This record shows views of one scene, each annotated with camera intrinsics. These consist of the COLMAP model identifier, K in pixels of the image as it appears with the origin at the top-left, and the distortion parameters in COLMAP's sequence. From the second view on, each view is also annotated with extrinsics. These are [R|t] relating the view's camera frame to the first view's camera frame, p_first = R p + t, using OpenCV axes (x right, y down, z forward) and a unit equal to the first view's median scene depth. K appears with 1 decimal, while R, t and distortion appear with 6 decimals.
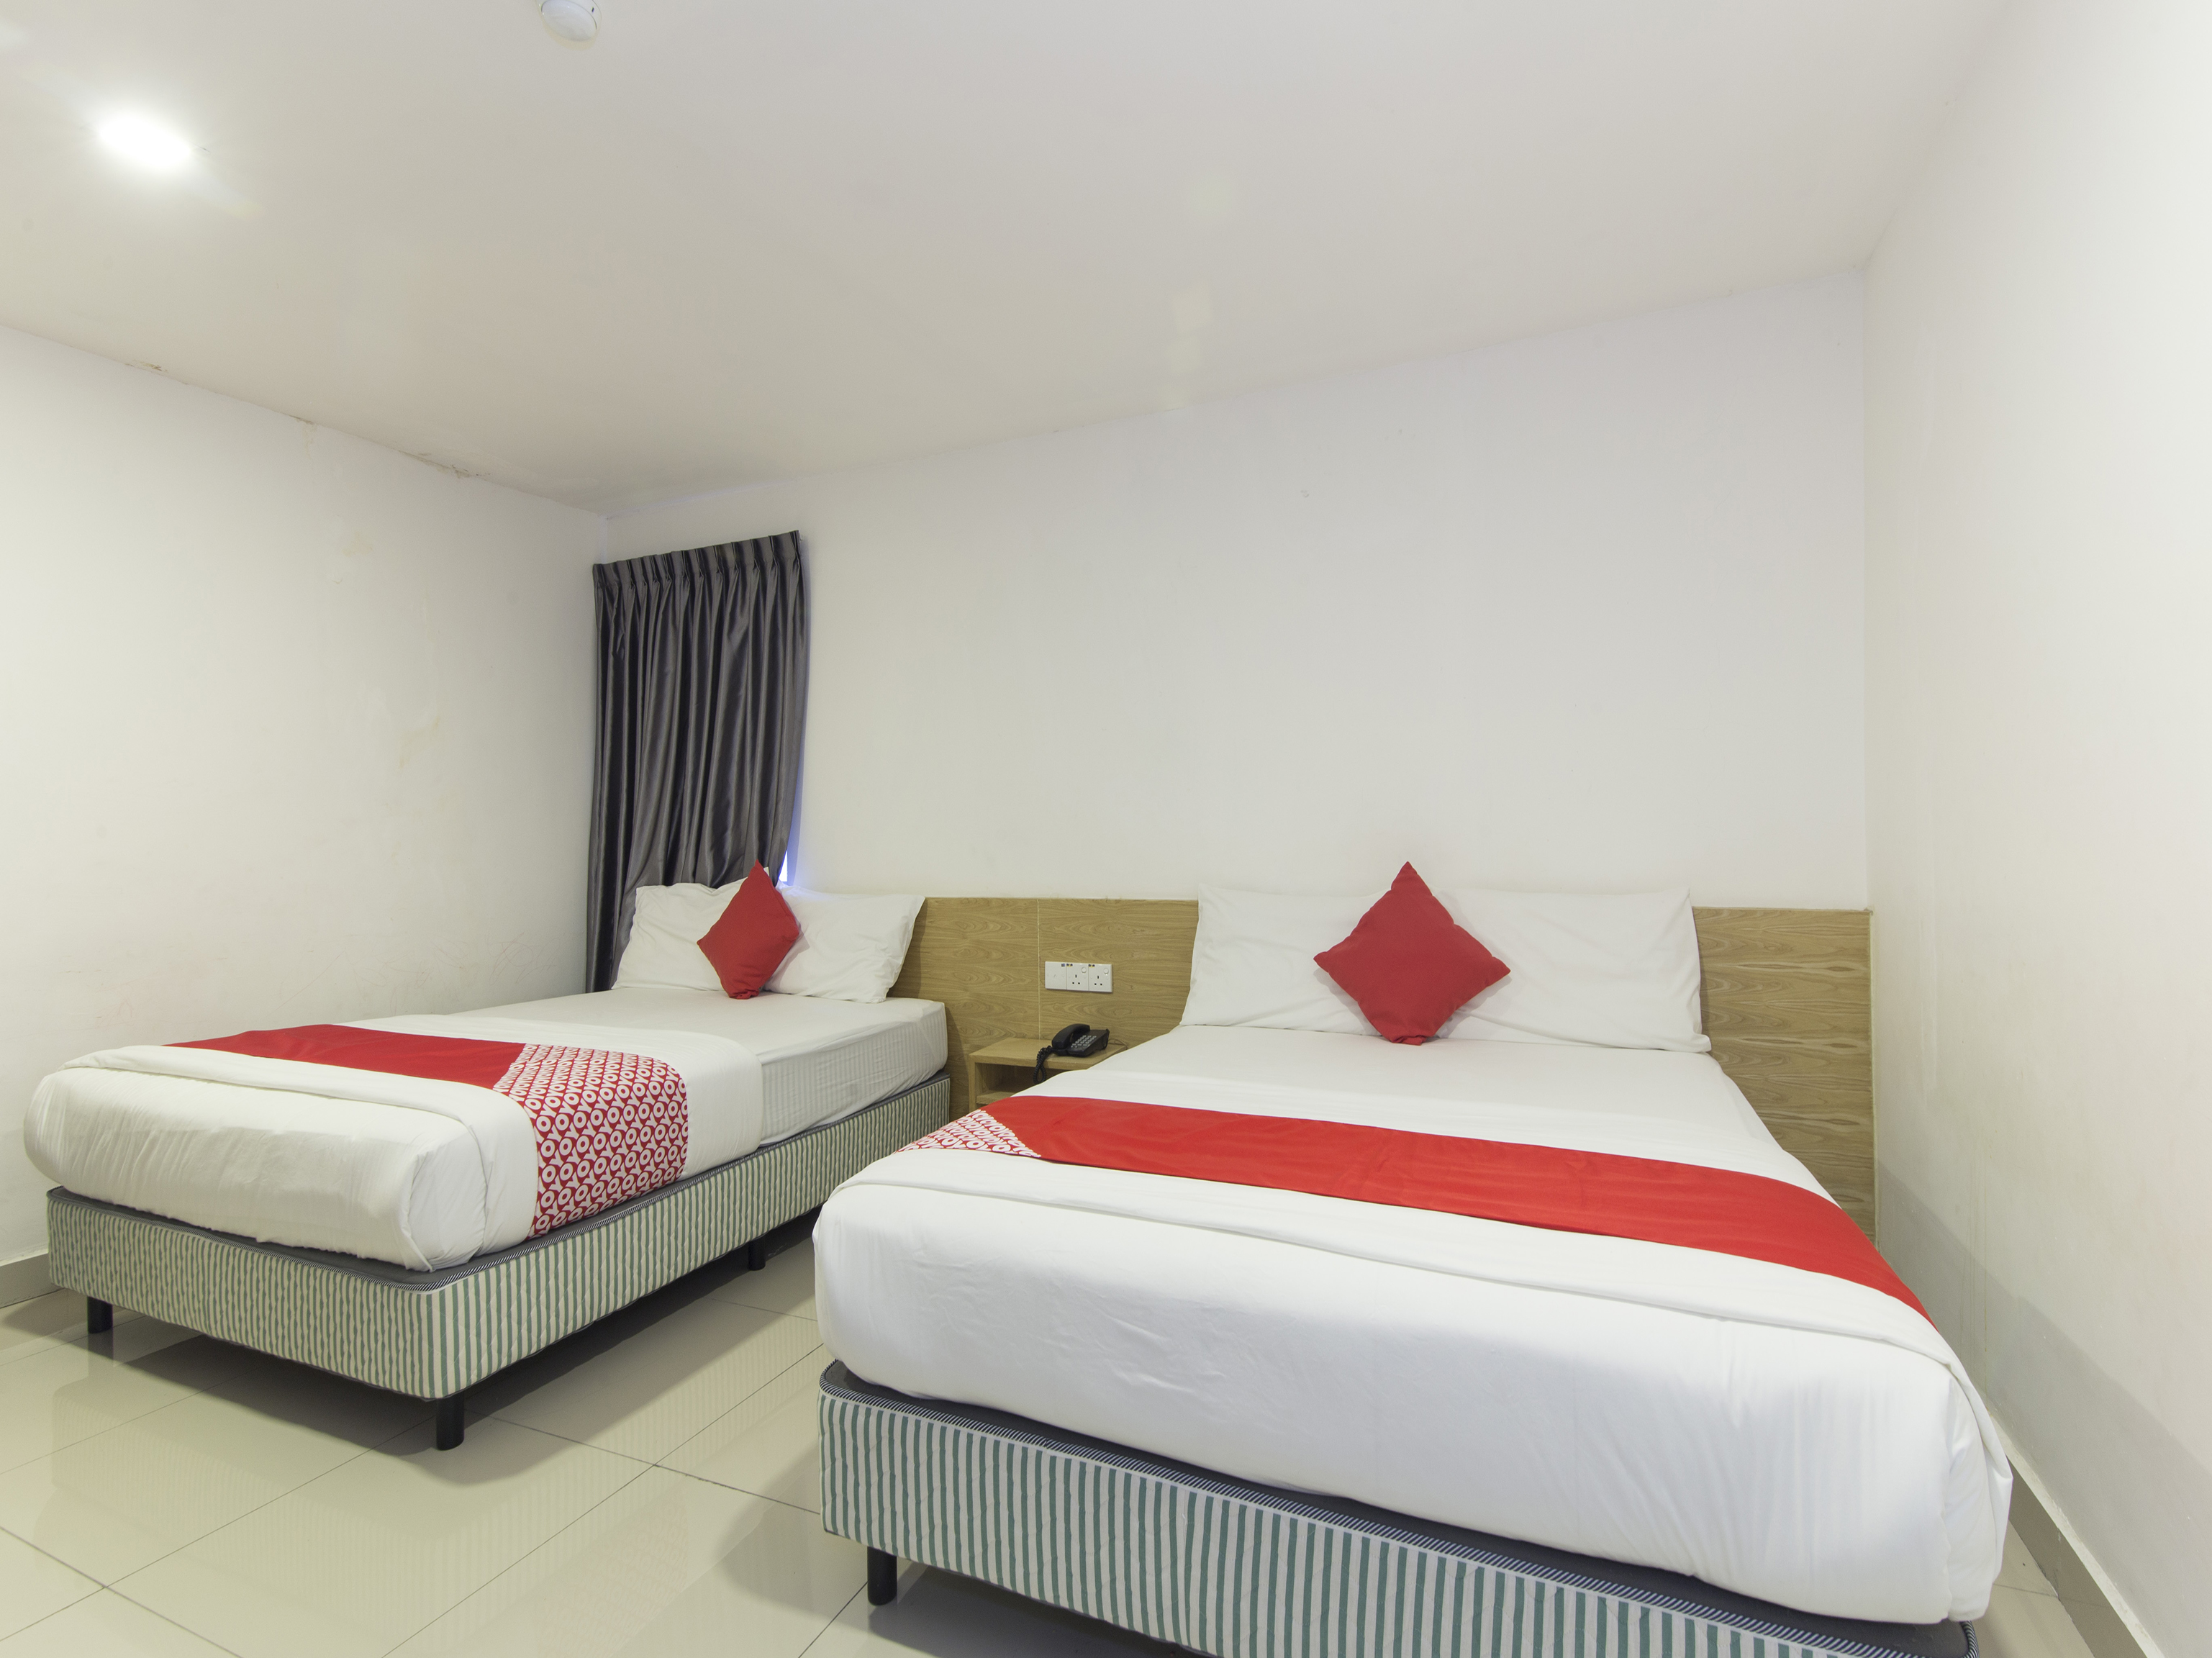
lens RADIAL K [[1014.2, 0, 1106.0], [0, 1014.2, 829.0], [0, 0, 1]] dist [0.028408, -0.000610]
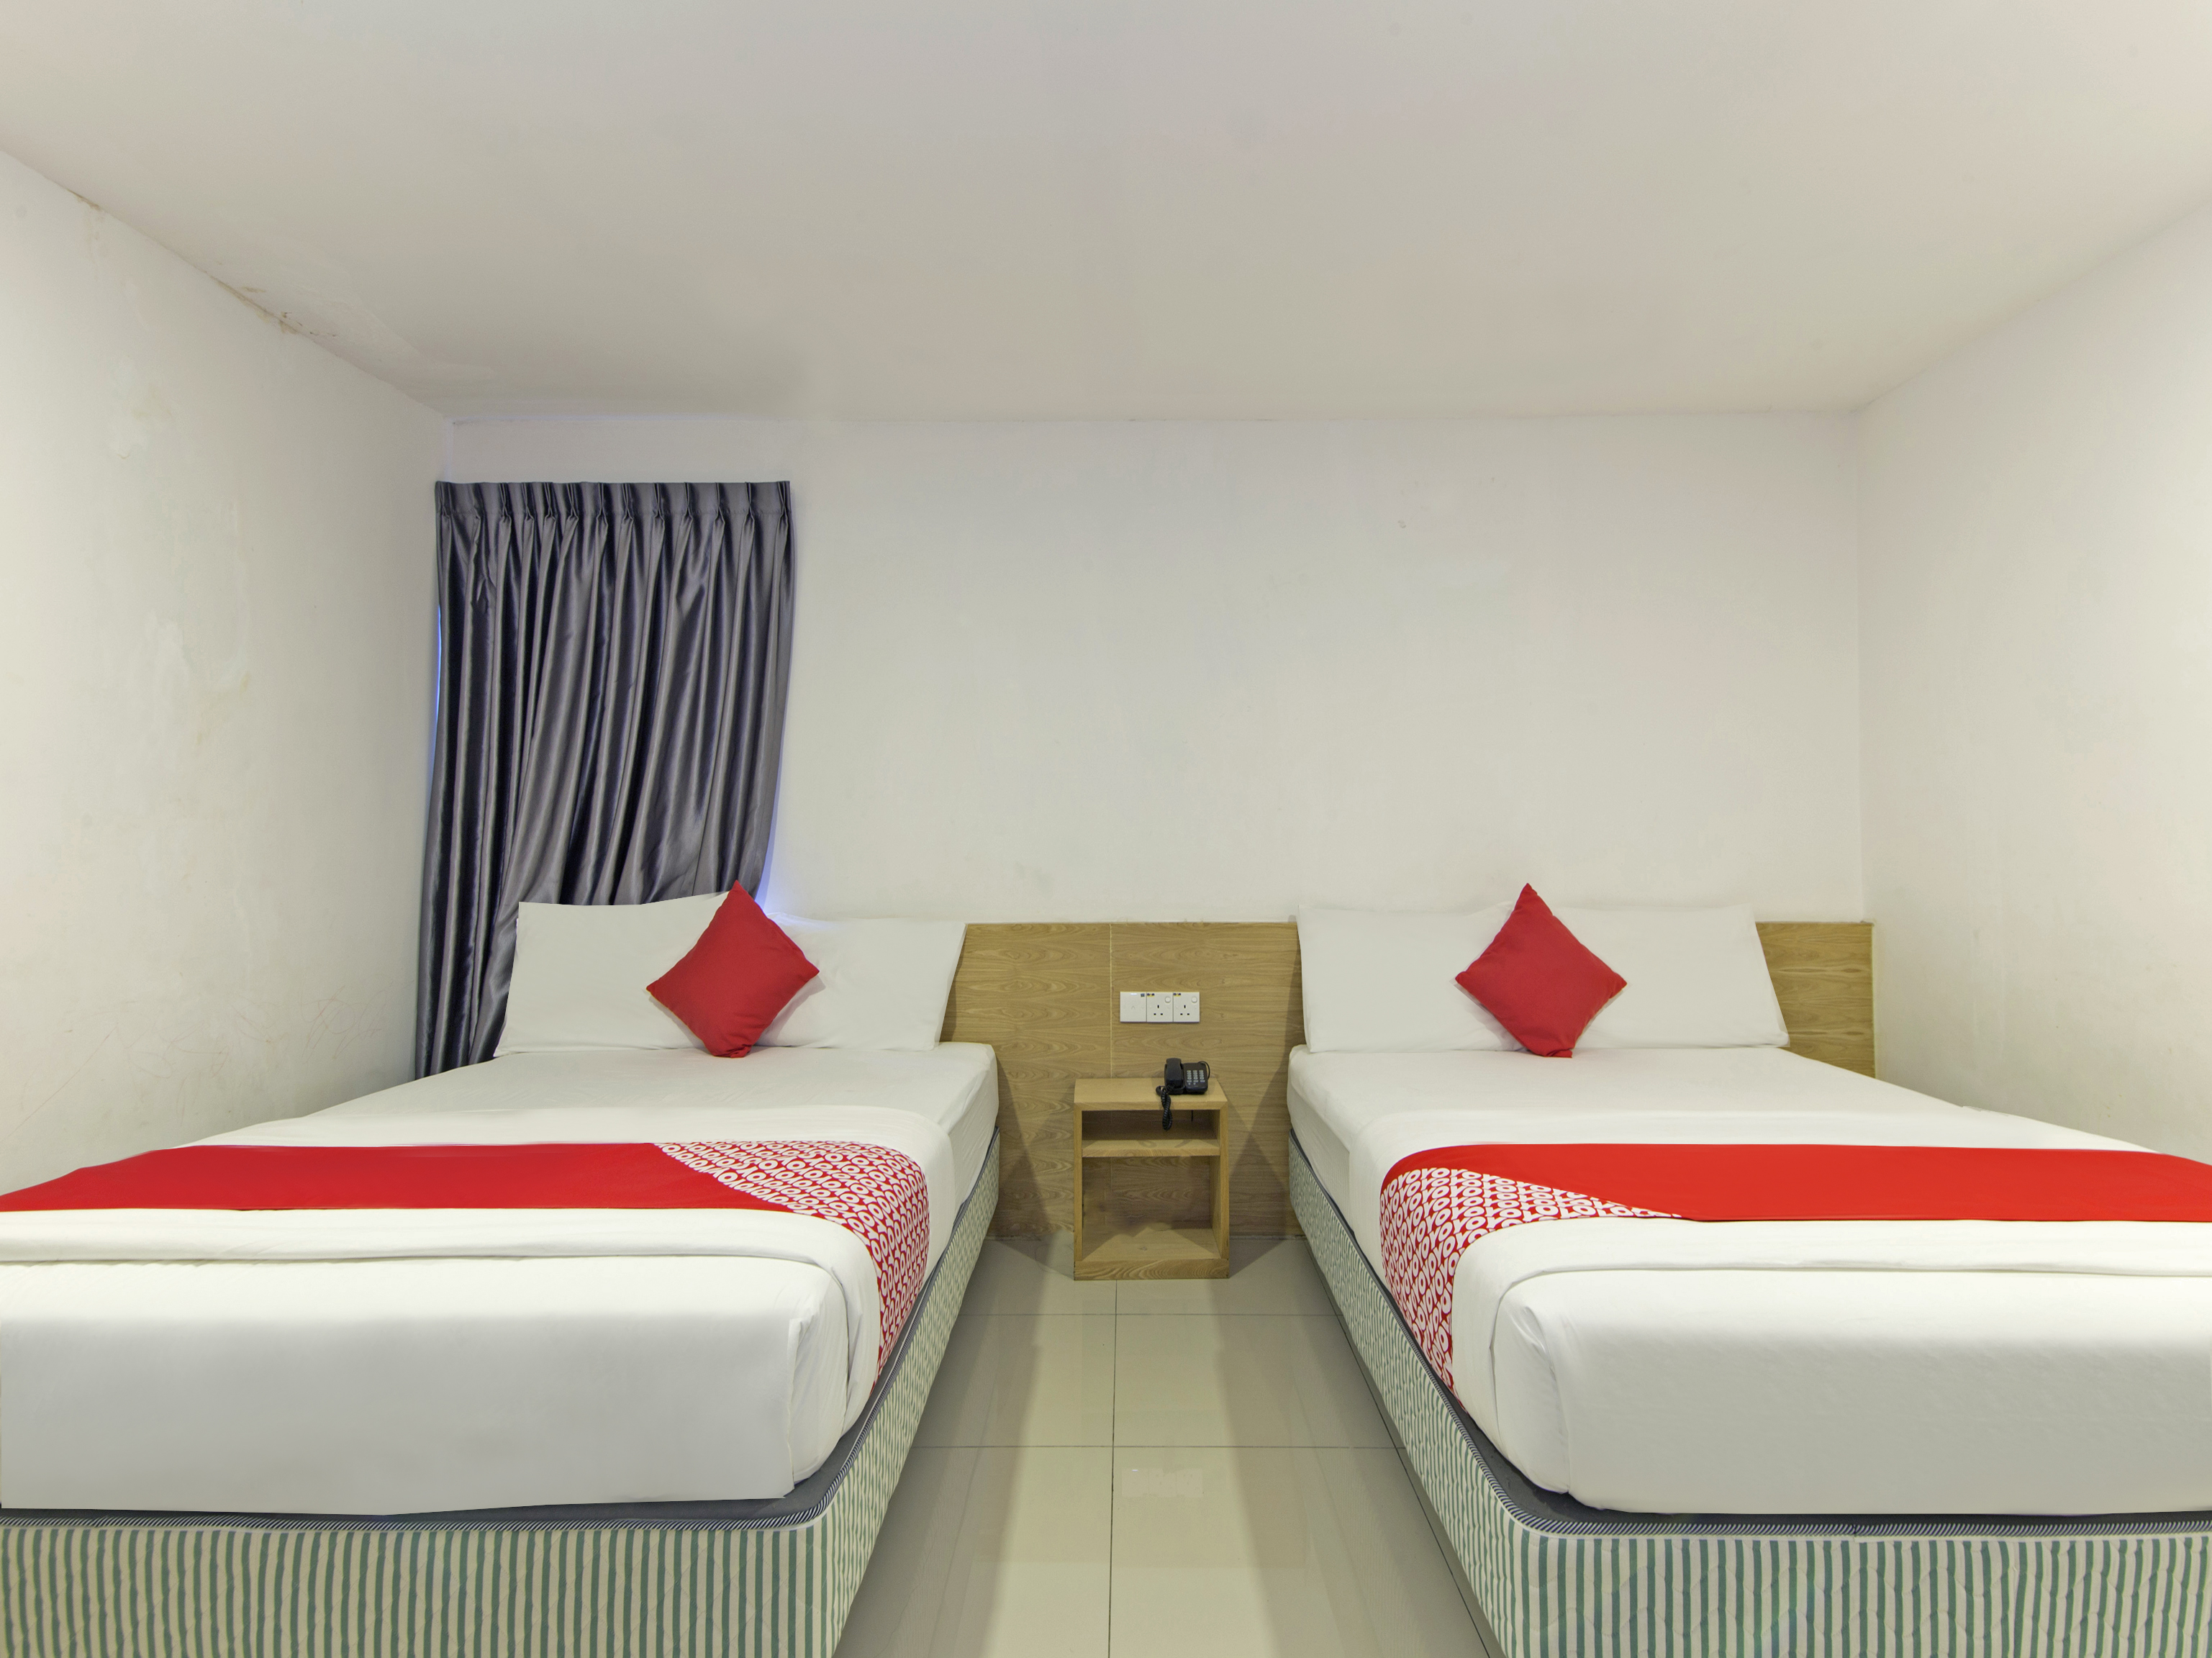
lens RADIAL K [[999.0, 0, 1106.0], [0, 999.0, 829.0], [0, 0, 1]] dist [0.028714, -0.013190]
pose [[0.919656, 0.017741, 0.392323, -0.435161], [-0.012458, 0.999794, -0.016007, -0.002029], [-0.392526, 0.009833, 0.919688, 0.176674]]
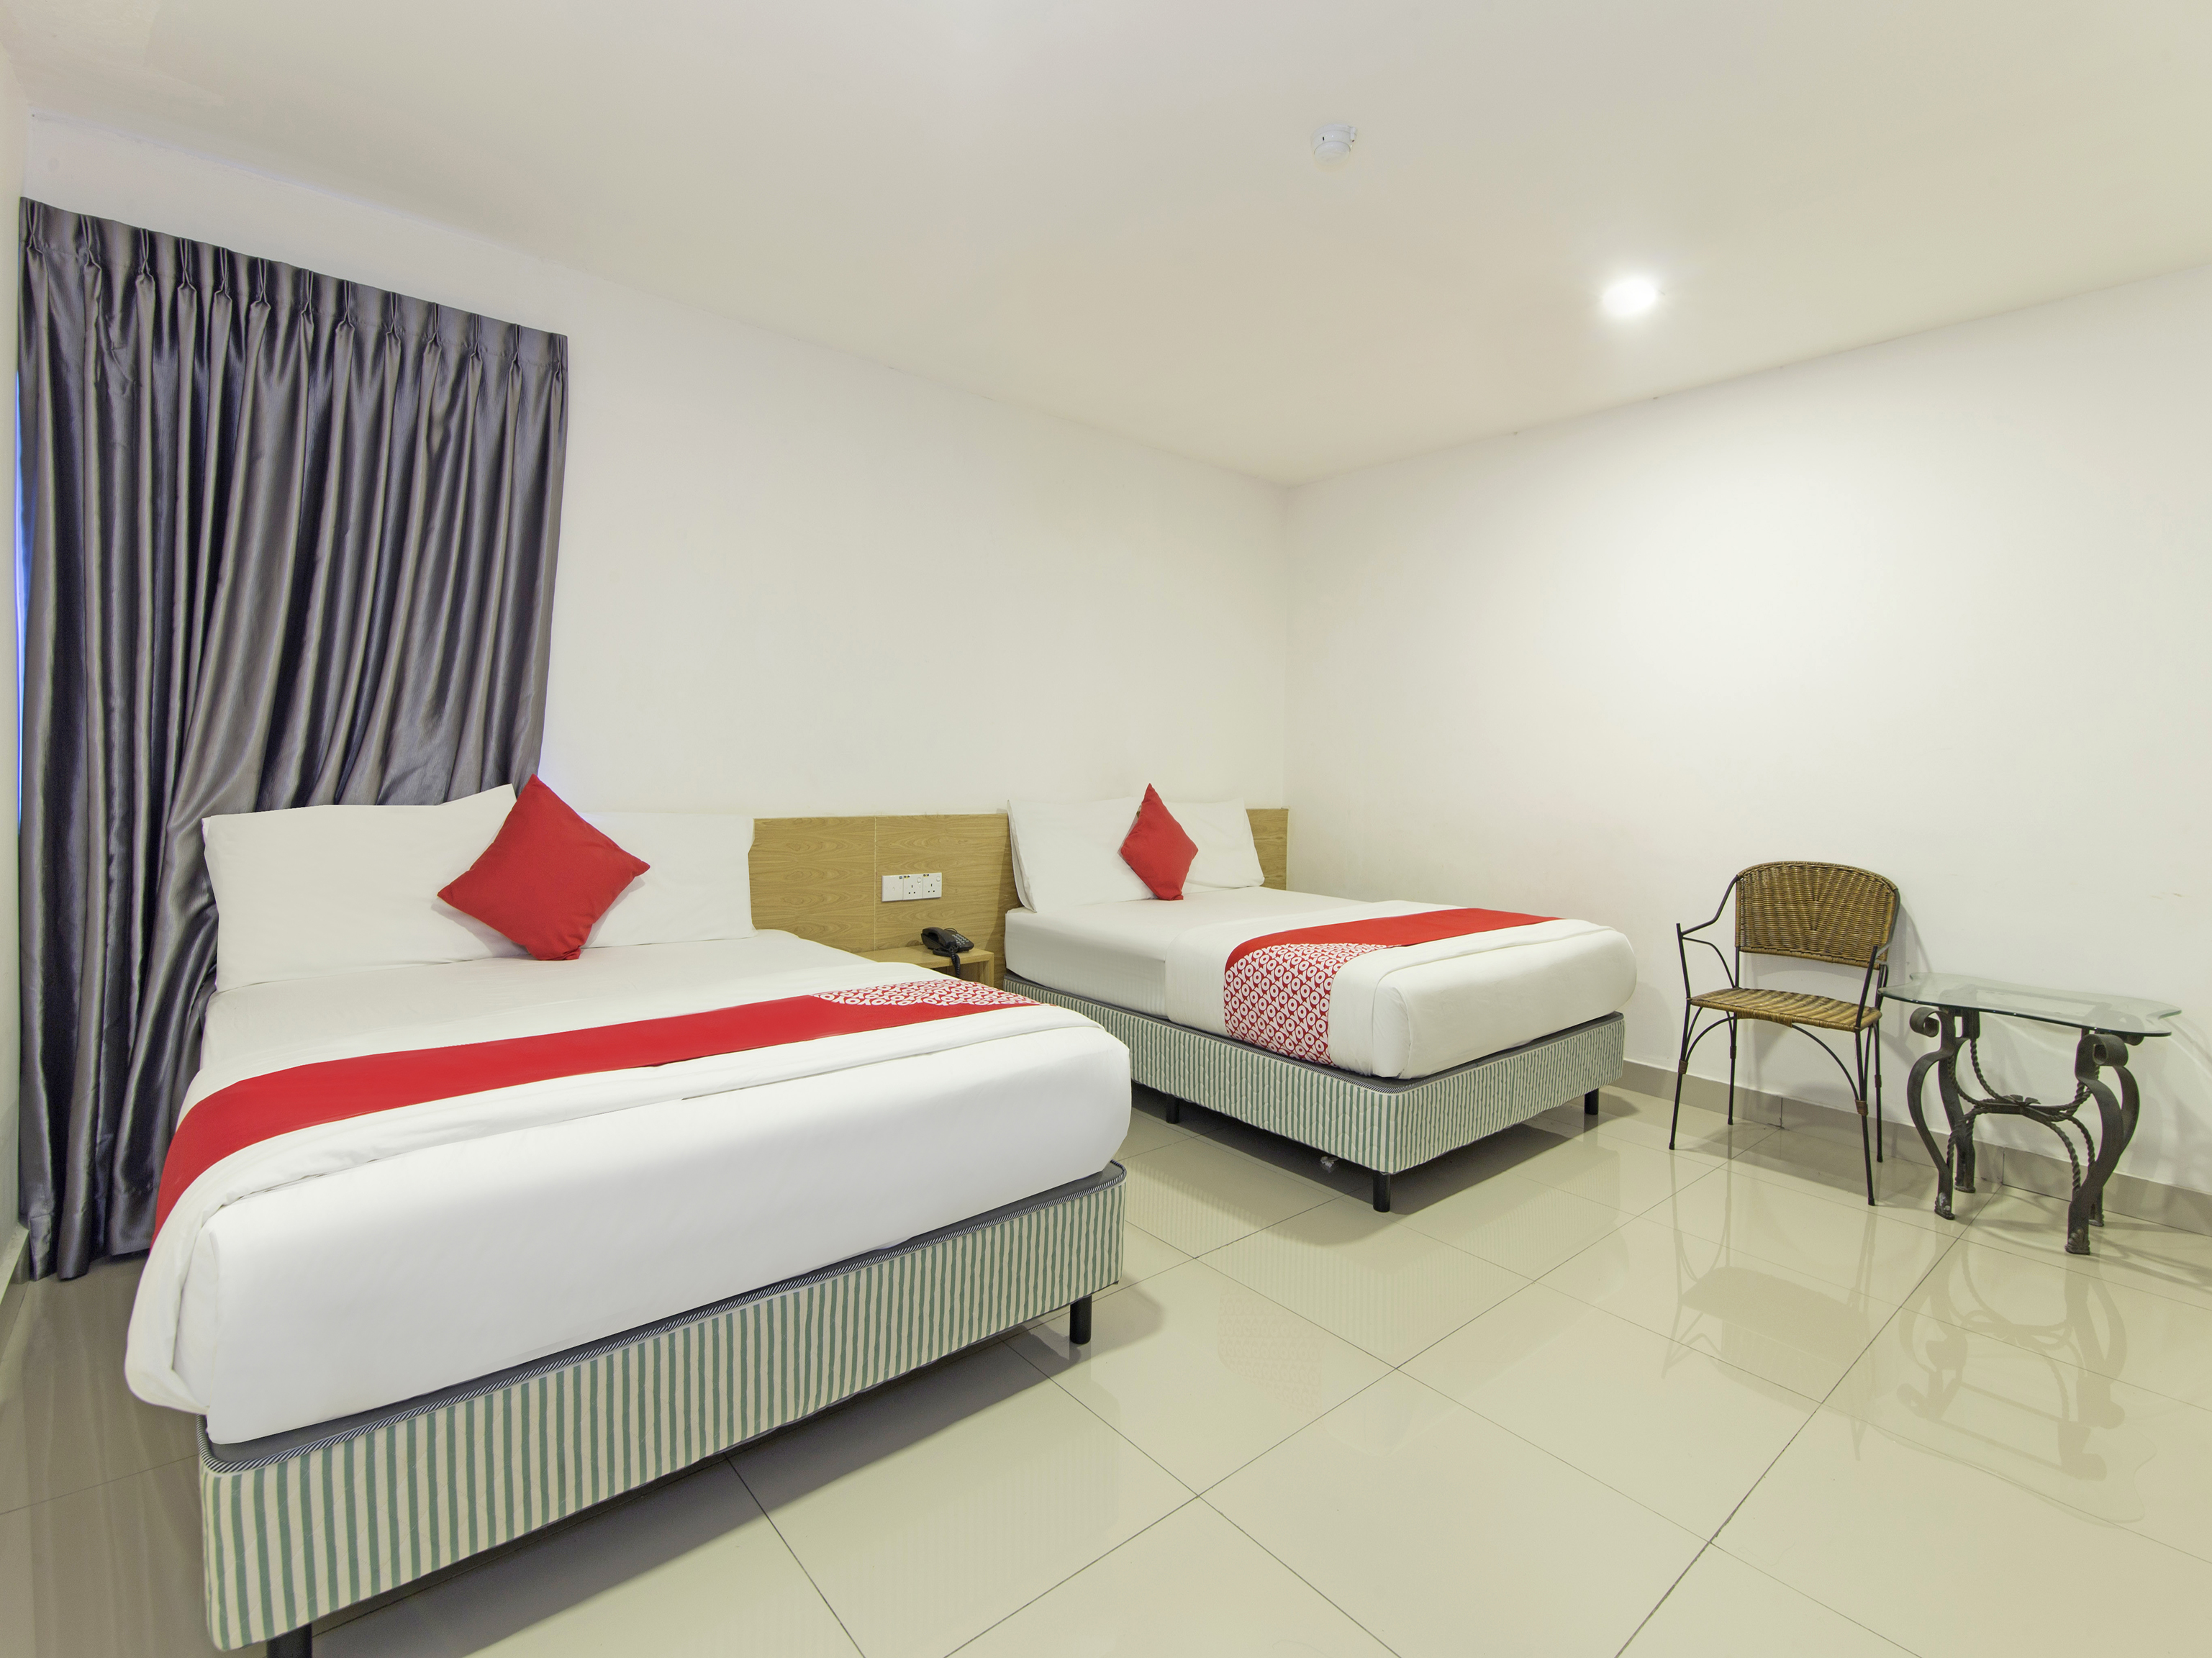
lens RADIAL K [[1081.2, 0, 1106.0], [0, 1081.2, 829.0], [0, 0, 1]] dist [-0.006350, -0.000666]
pose [[0.411015, -0.035396, 0.910941, -1.001413], [-0.038027, 0.997711, 0.055925, 0.010462], [-0.910835, -0.057626, 0.408728, 0.338611]]
